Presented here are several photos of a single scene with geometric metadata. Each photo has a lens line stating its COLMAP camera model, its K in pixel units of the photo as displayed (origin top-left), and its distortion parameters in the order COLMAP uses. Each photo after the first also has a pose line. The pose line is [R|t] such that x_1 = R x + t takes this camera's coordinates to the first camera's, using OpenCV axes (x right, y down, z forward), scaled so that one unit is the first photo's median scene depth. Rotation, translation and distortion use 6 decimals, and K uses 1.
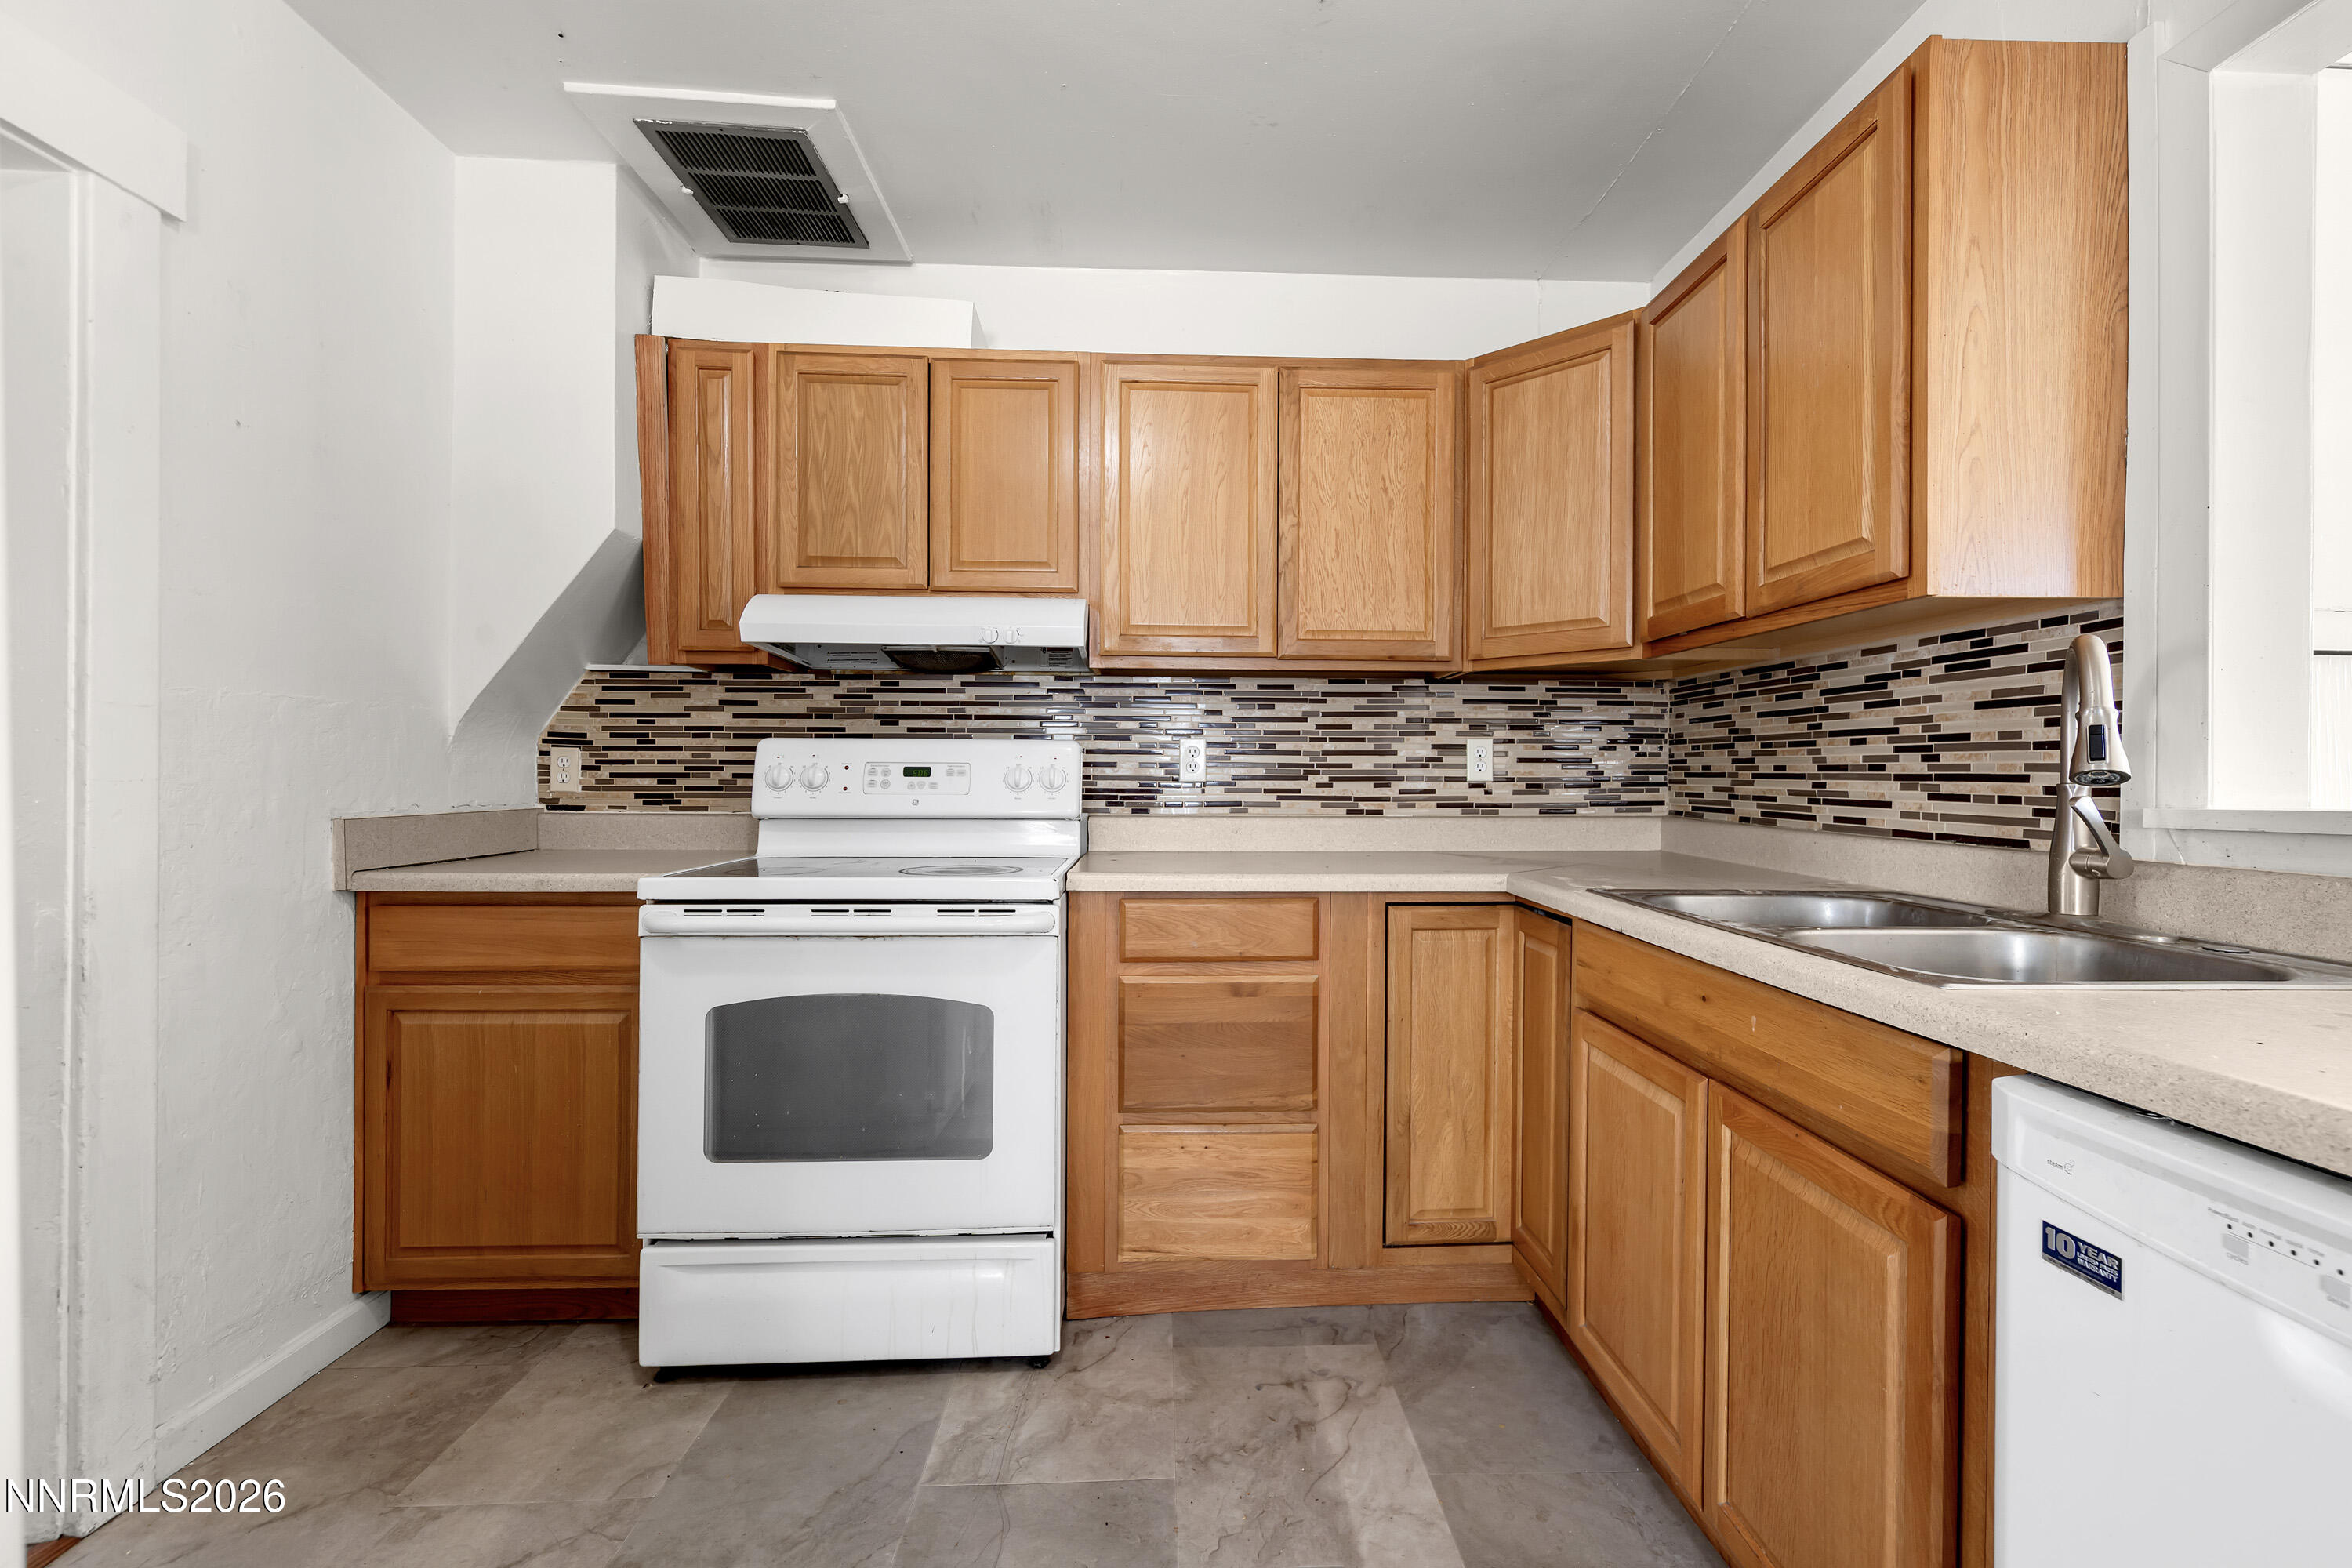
lens RADIAL K [[1056.0, 0, 1210.2], [0, 1056.0, 778.4], [0, 0, 1]] dist [0.002549, -0.000011]
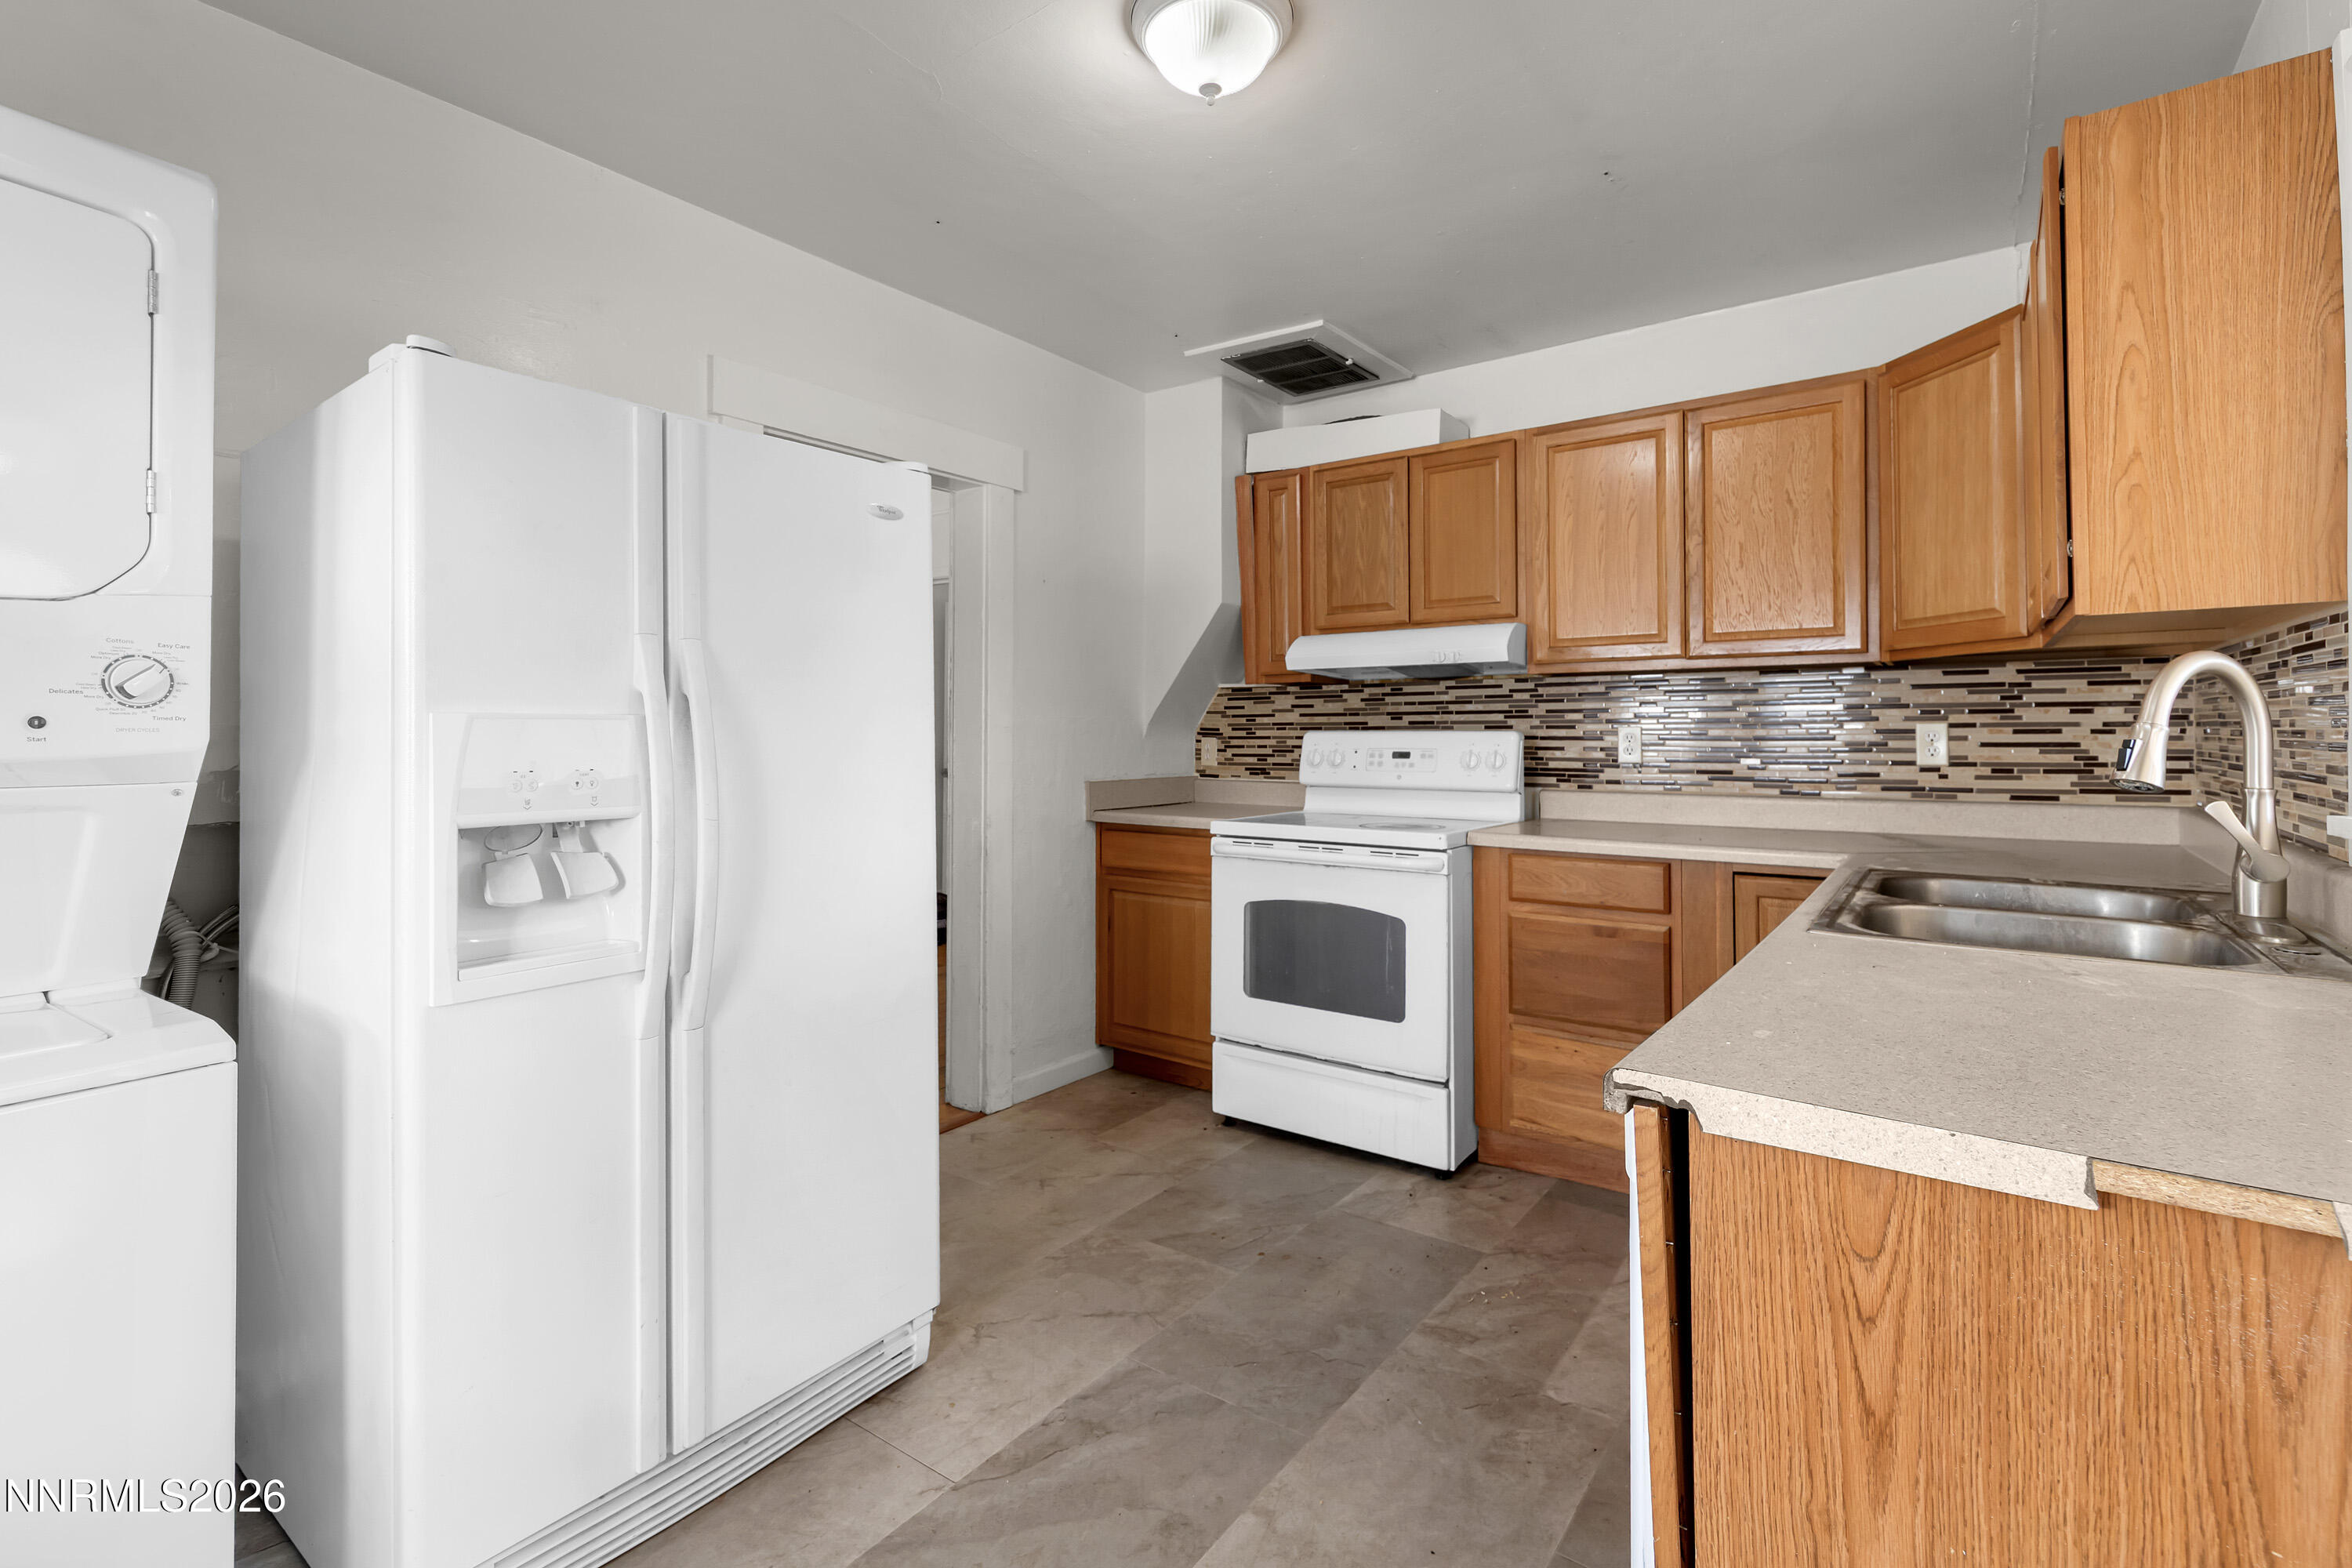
lens RADIAL K [[1071.0, 0, 1175.2], [0, 1071.0, 717.2], [0, 0, 1]] dist [0.008646, -0.000215]
pose [[0.771195, -0.016986, -0.636373, 0.382196], [0.004028, 0.999754, -0.021804, -0.026059], [0.636587, 0.014252, 0.771073, -0.271687]]
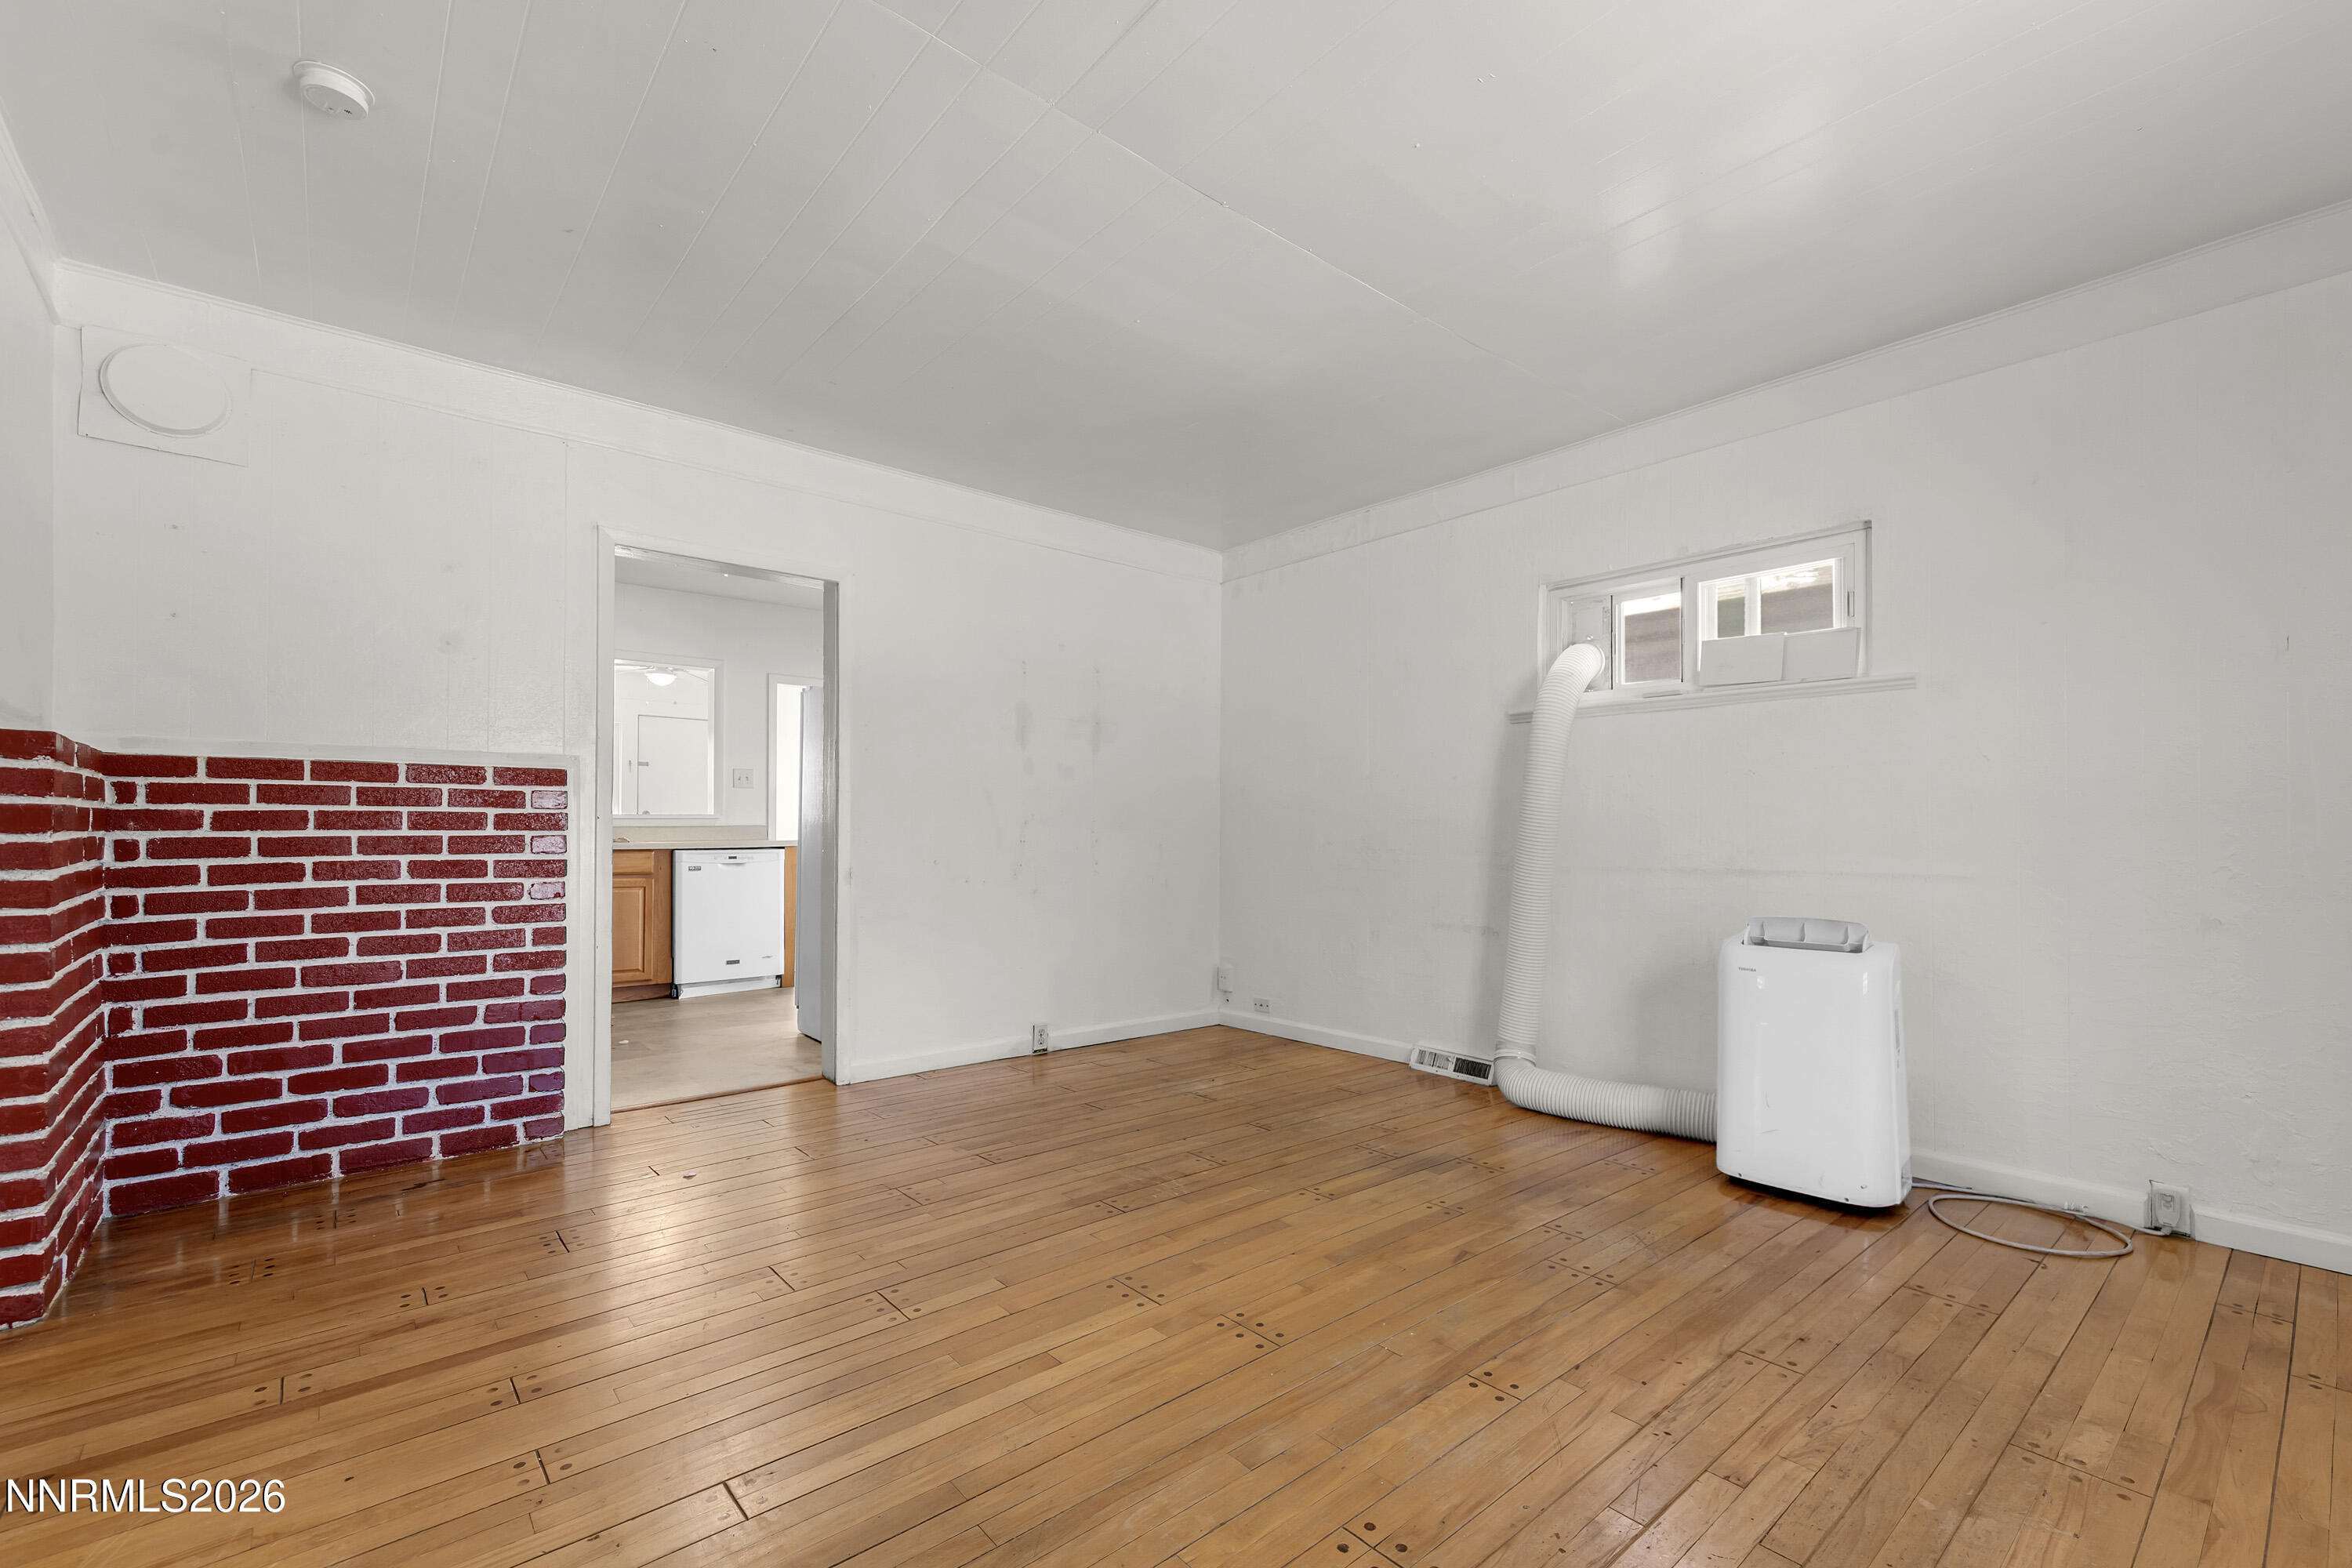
lens RADIAL K [[1015.0, 0, 1236.0], [0, 1015.0, 827.2], [0, 0, 1]] dist [0.001092, -0.000154]
pose [[-0.637832, -0.004571, 0.770162, -2.322904], [-0.005657, 0.999983, 0.001250, 0.033875], [-0.770155, -0.003560, -0.637847, 0.831516]]
